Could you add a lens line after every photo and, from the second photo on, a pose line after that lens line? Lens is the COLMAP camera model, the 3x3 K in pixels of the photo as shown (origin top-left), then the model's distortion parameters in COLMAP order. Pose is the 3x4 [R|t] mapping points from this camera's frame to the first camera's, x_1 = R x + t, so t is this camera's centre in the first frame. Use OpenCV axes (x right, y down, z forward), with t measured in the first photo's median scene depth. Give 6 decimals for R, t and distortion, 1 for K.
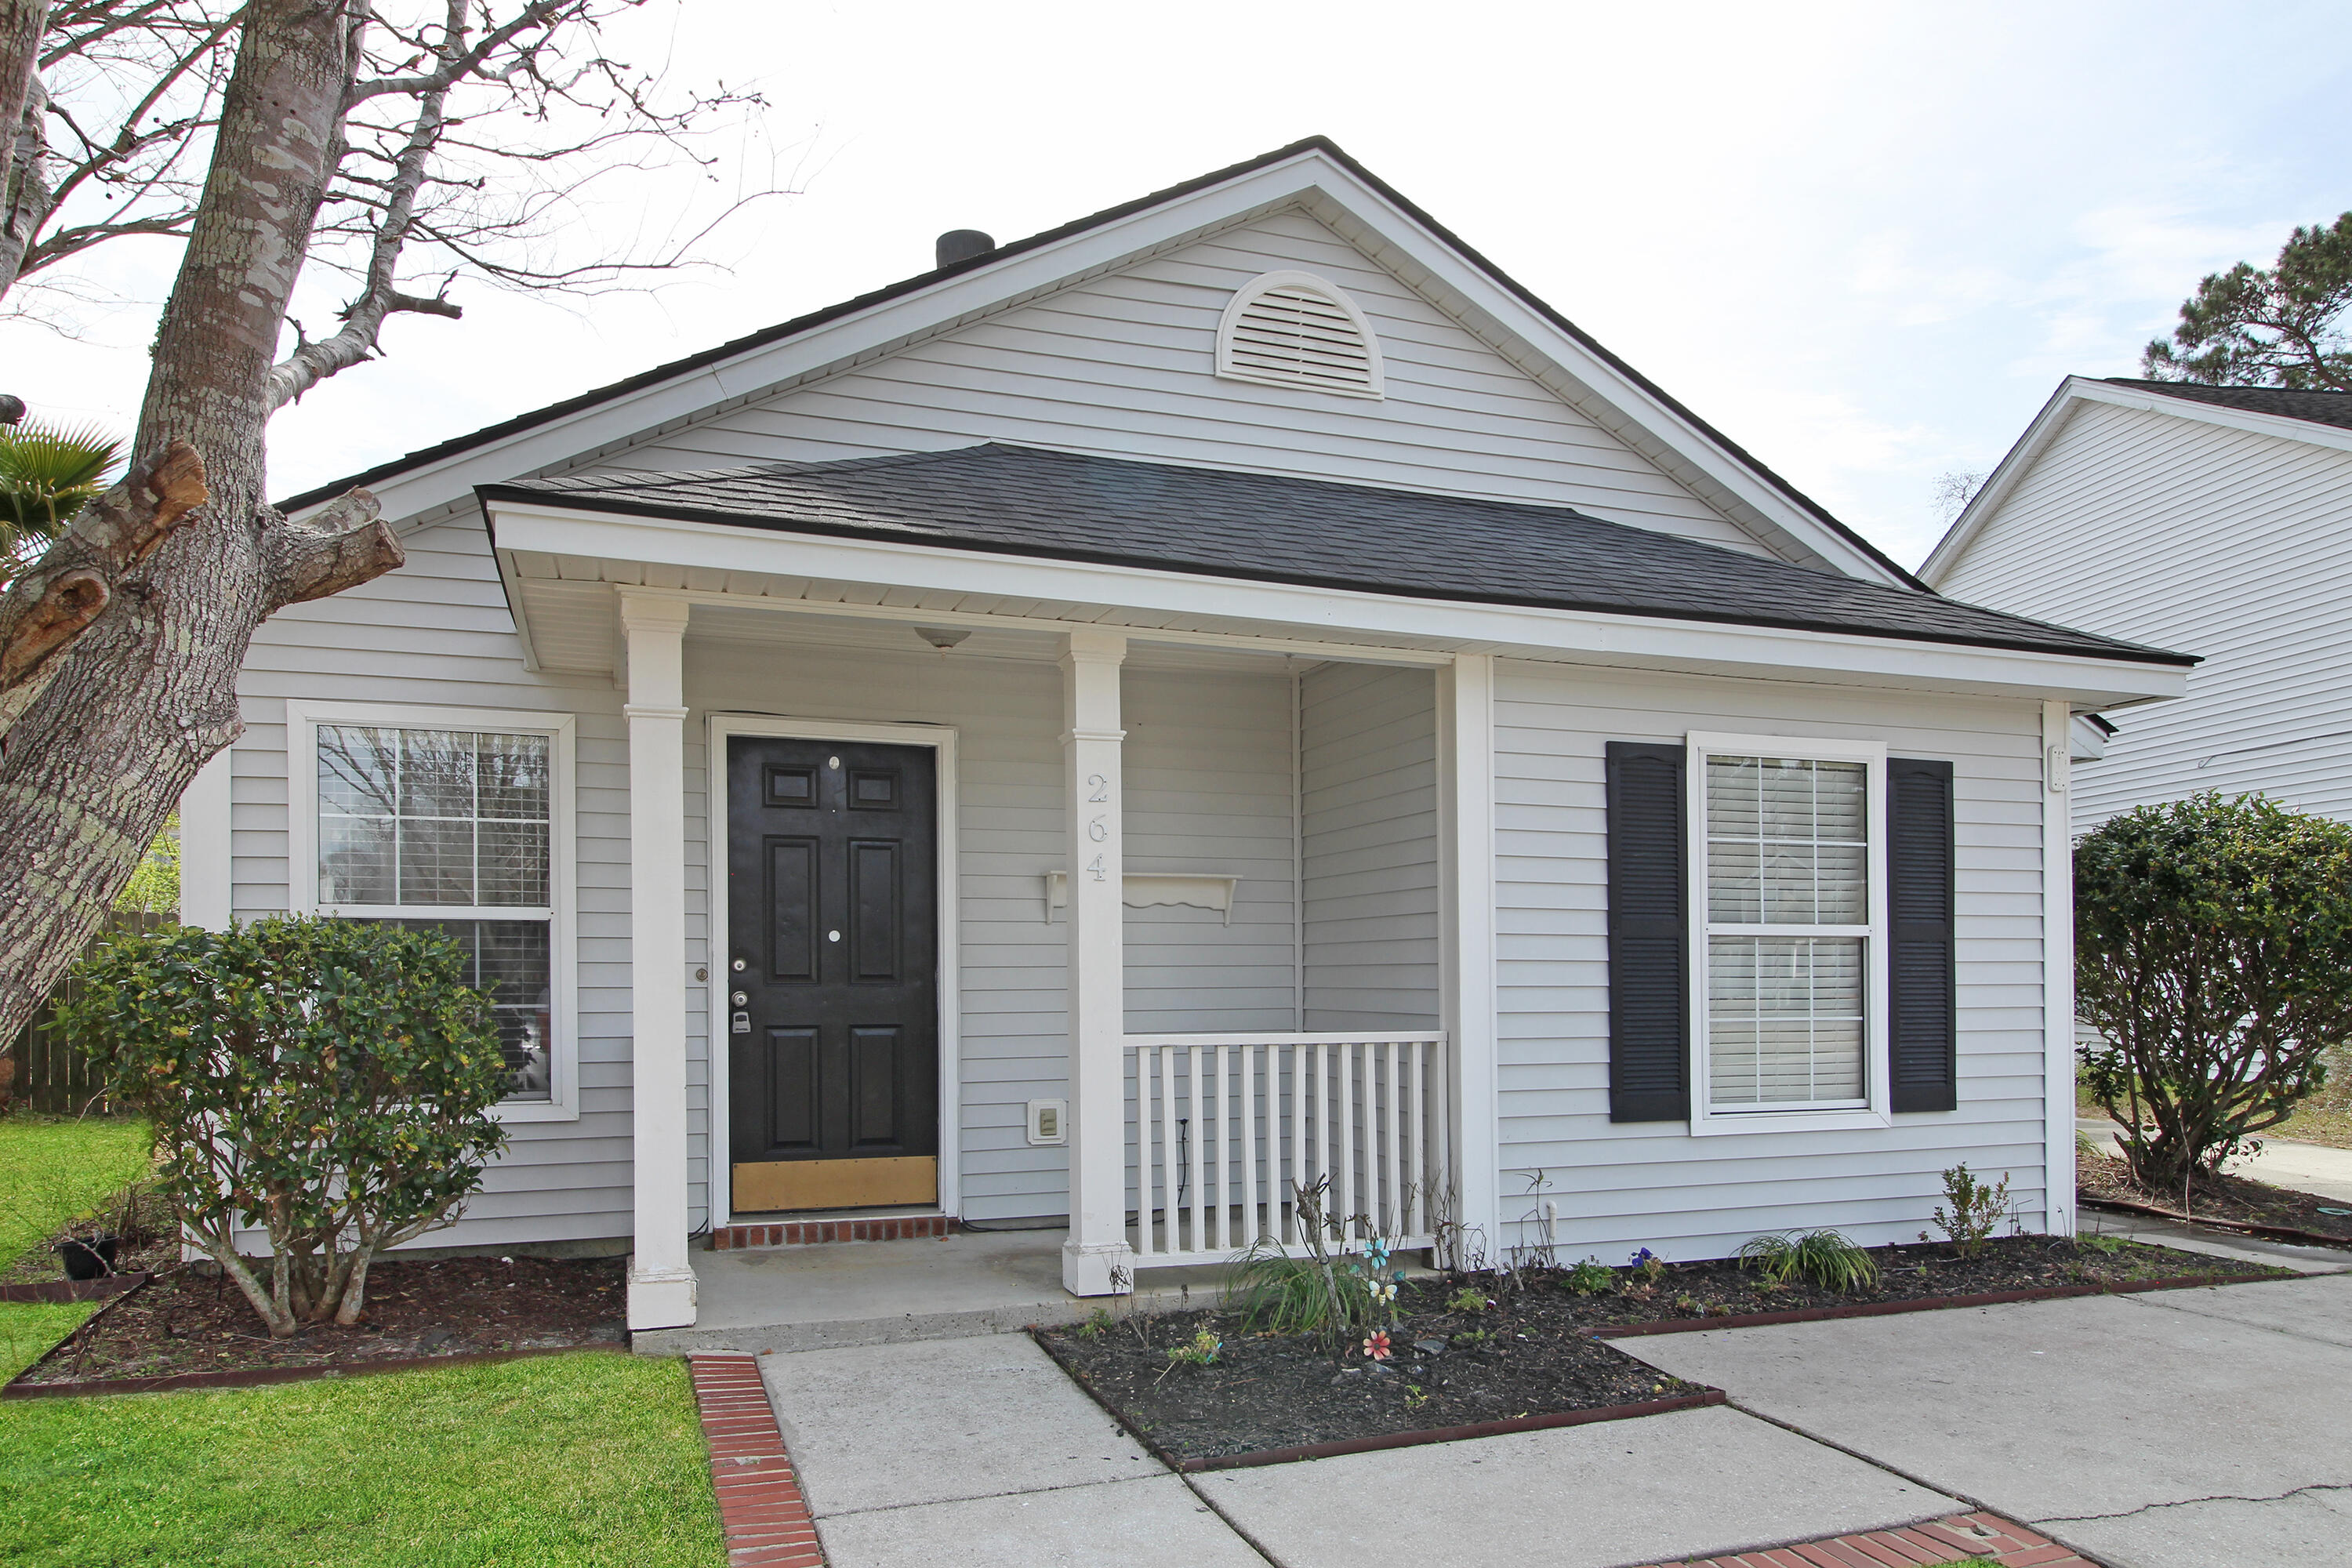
lens RADIAL K [[1581.0, 0, 1173.3], [0, 1581.0, 961.0], [0, 0, 1]] dist [0.016041, -0.004917]
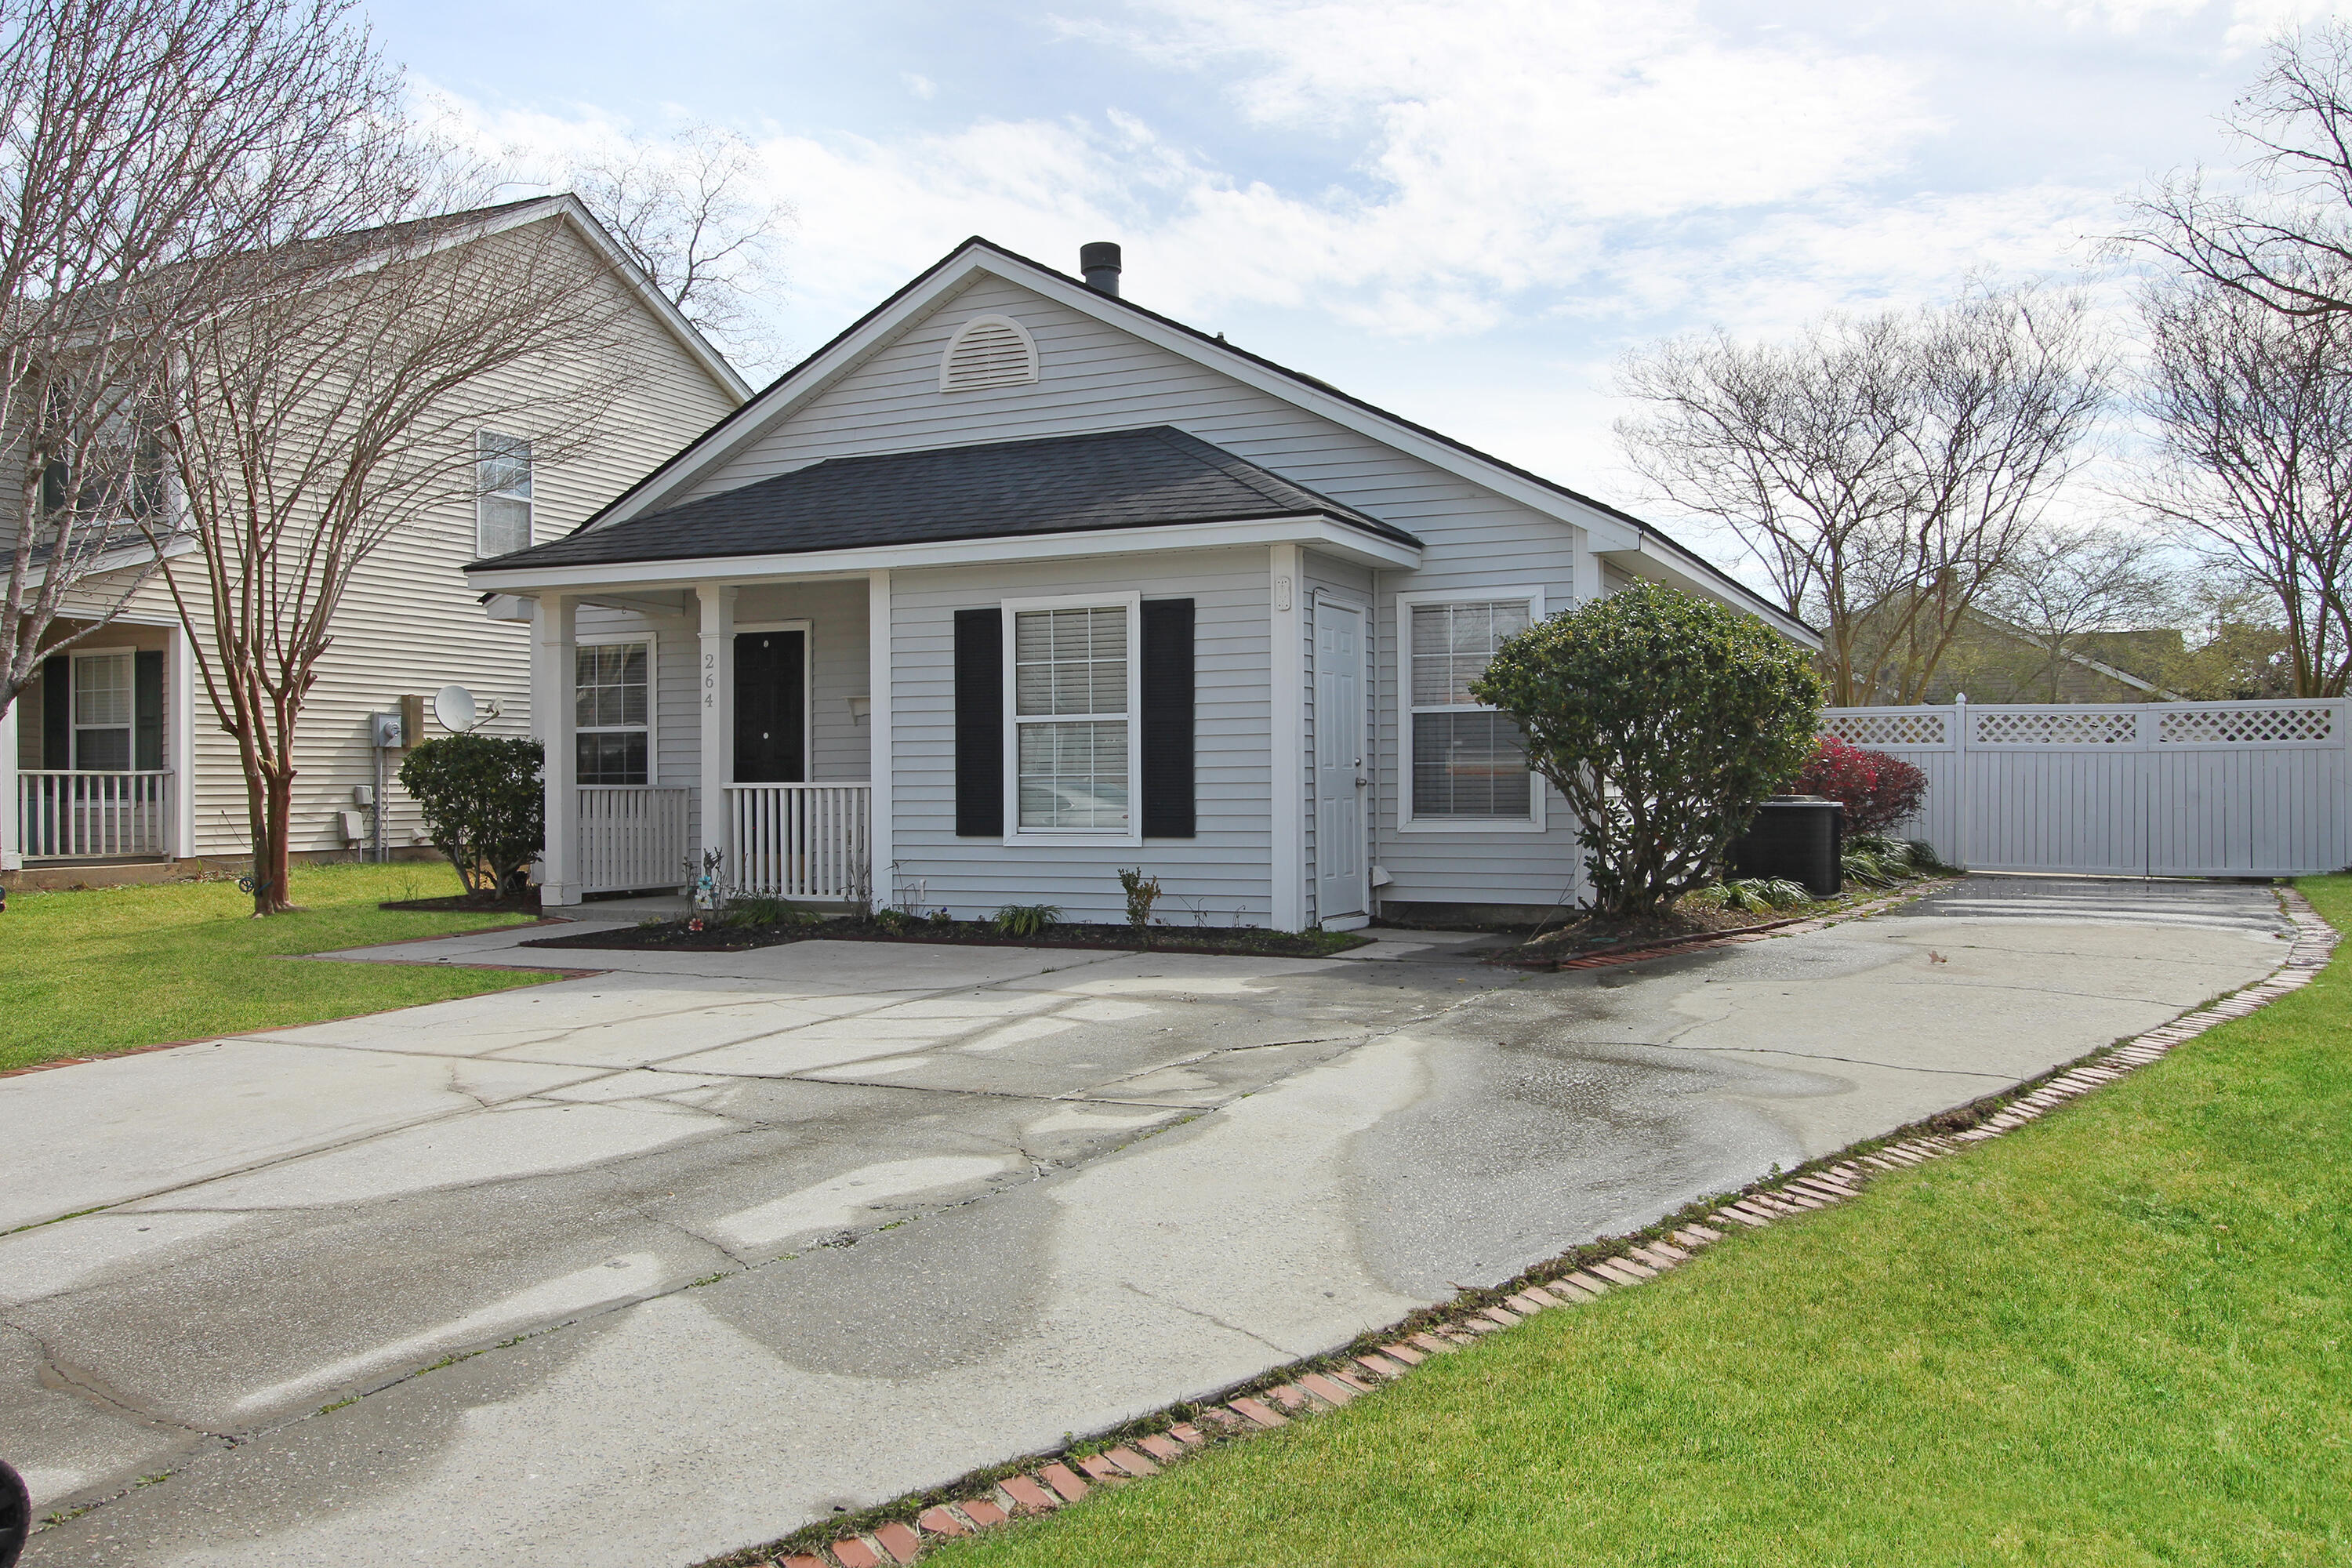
lens RADIAL K [[1851.1, 0, 1173.5], [0, 1851.1, 773.2], [0, 0, 1]] dist [-0.018583, 0.000498]
pose [[0.712356, -0.009360, -0.701756, 1.718340], [0.012696, 0.999919, -0.000448, 0.036676], [0.701703, -0.008591, 0.712417, -0.232034]]
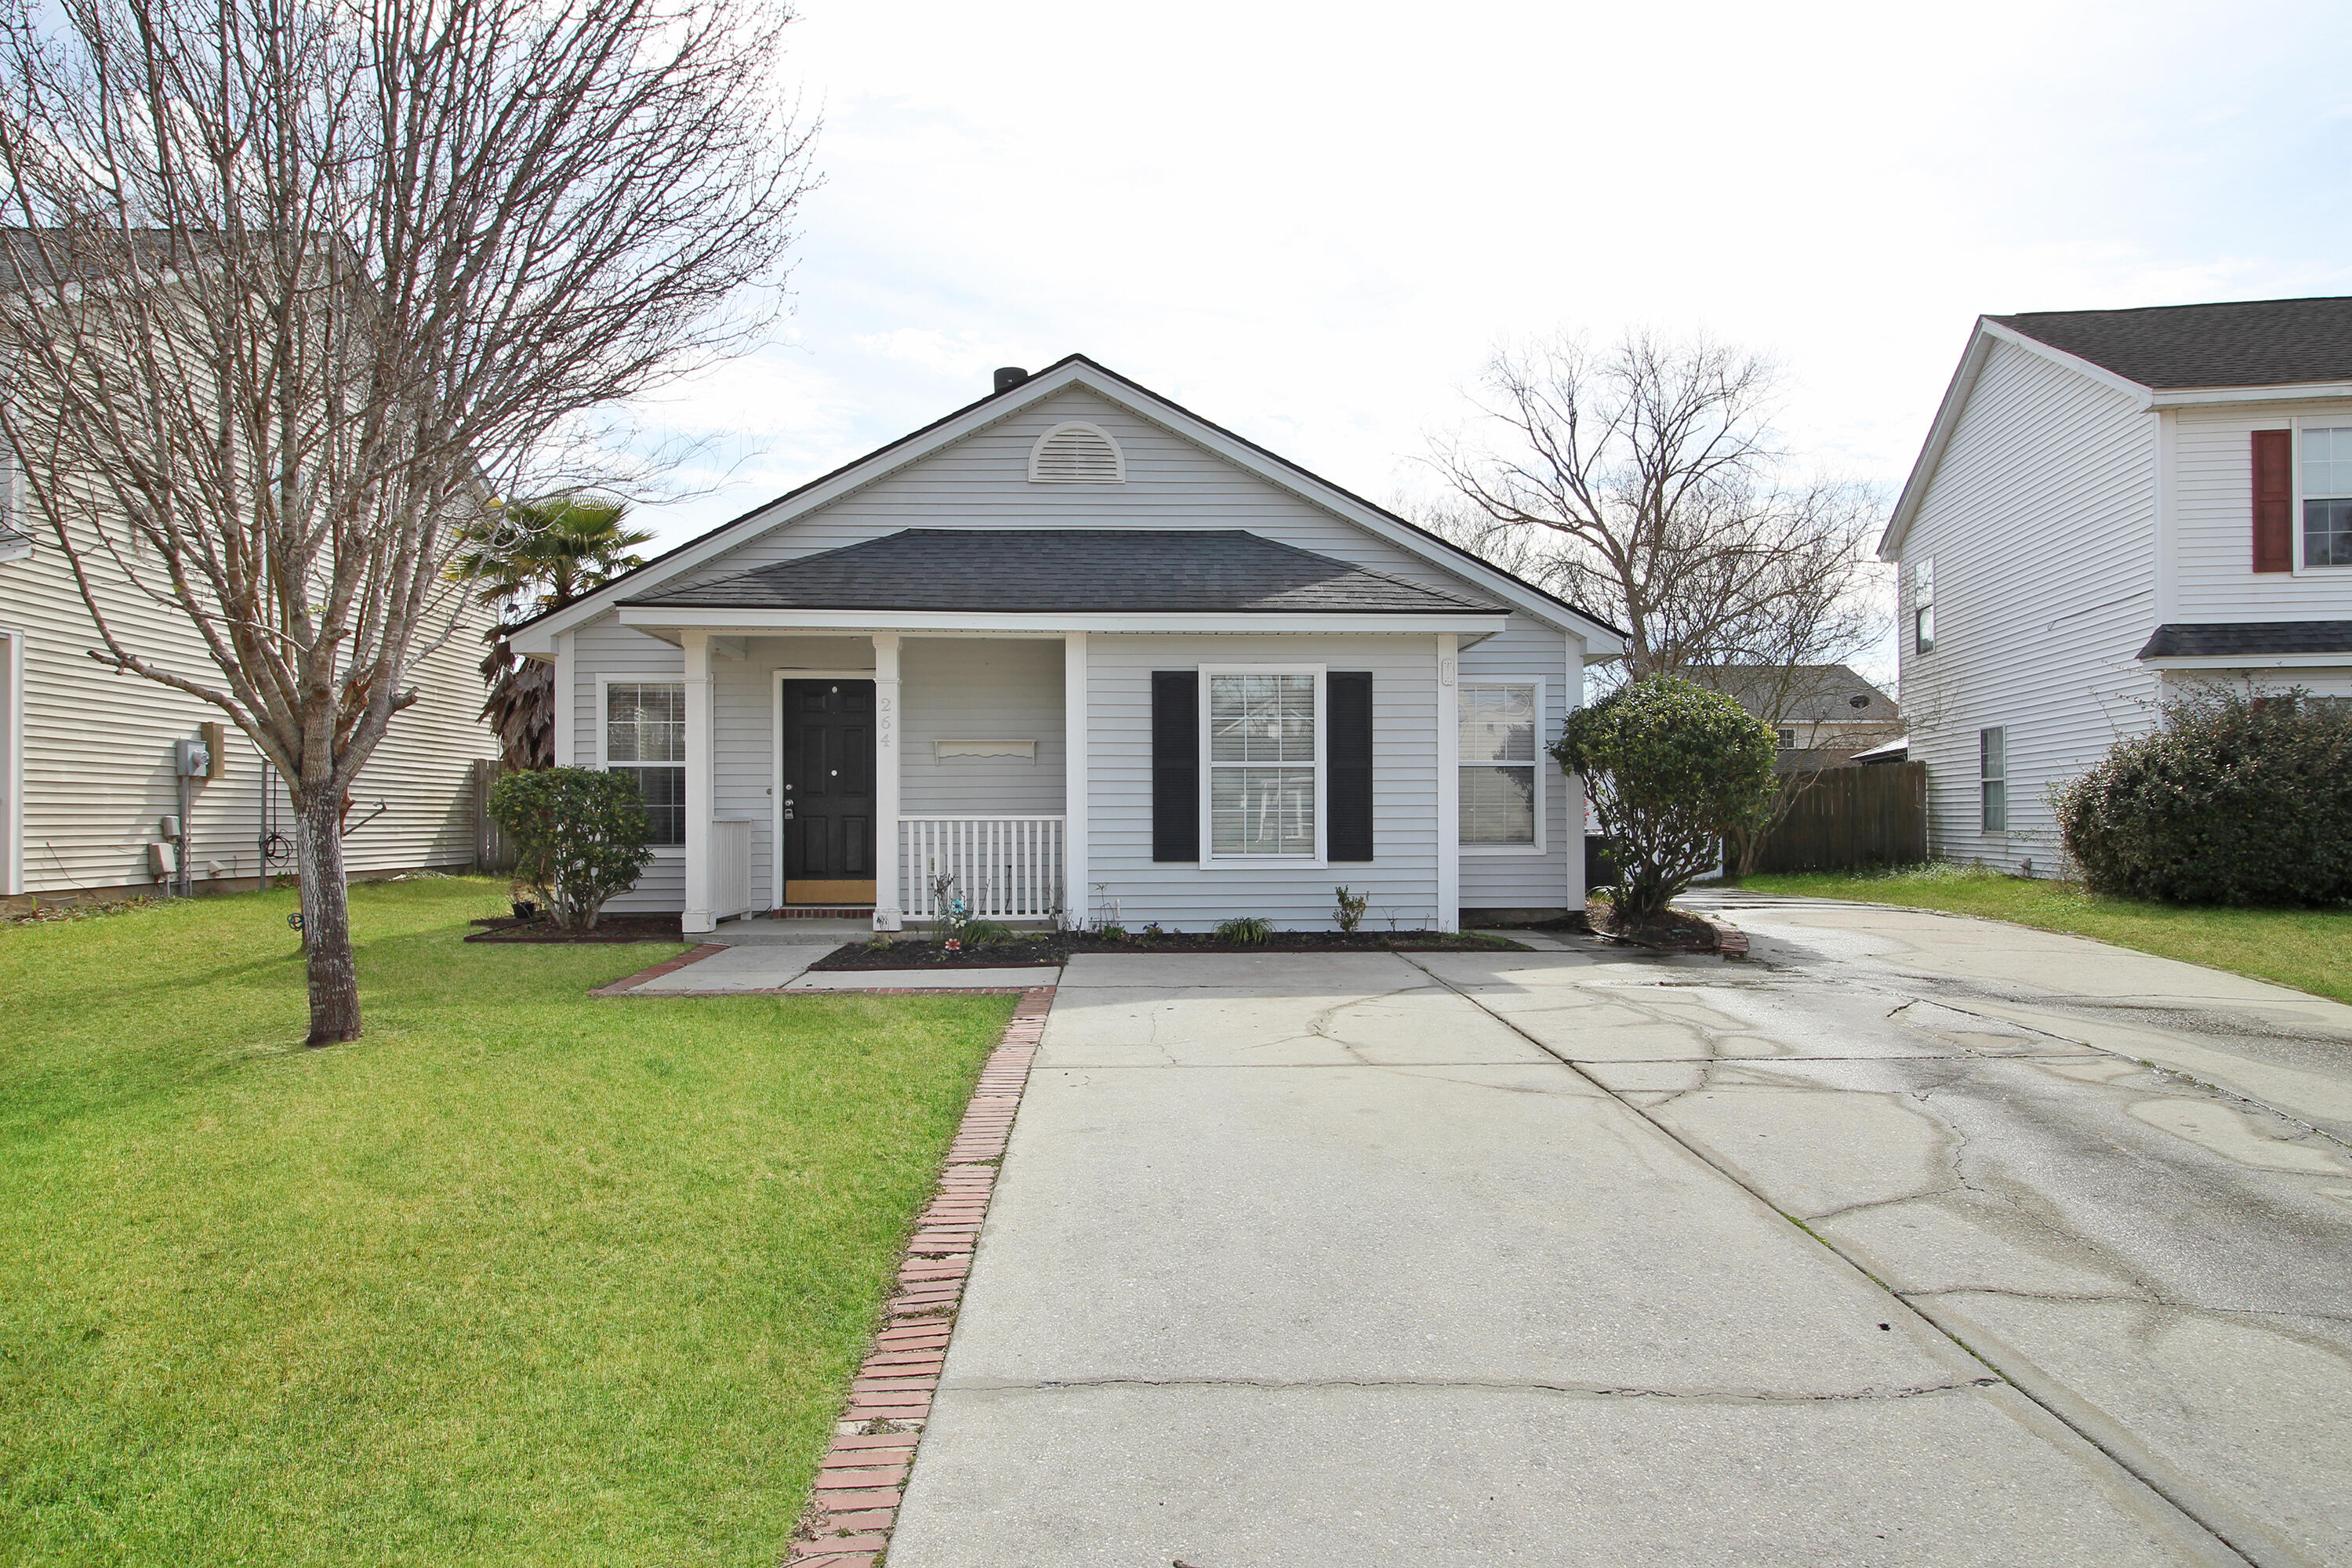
lens RADIAL K [[1421.2, 0, 1180.8], [0, 1421.2, 801.5], [0, 0, 1]] dist [-0.009529, -0.000460]
pose [[0.955847, -0.005180, -0.293820, 0.786340], [0.004238, 0.999984, -0.003843, 0.031373], [0.293835, 0.002428, 0.955853, -0.663735]]
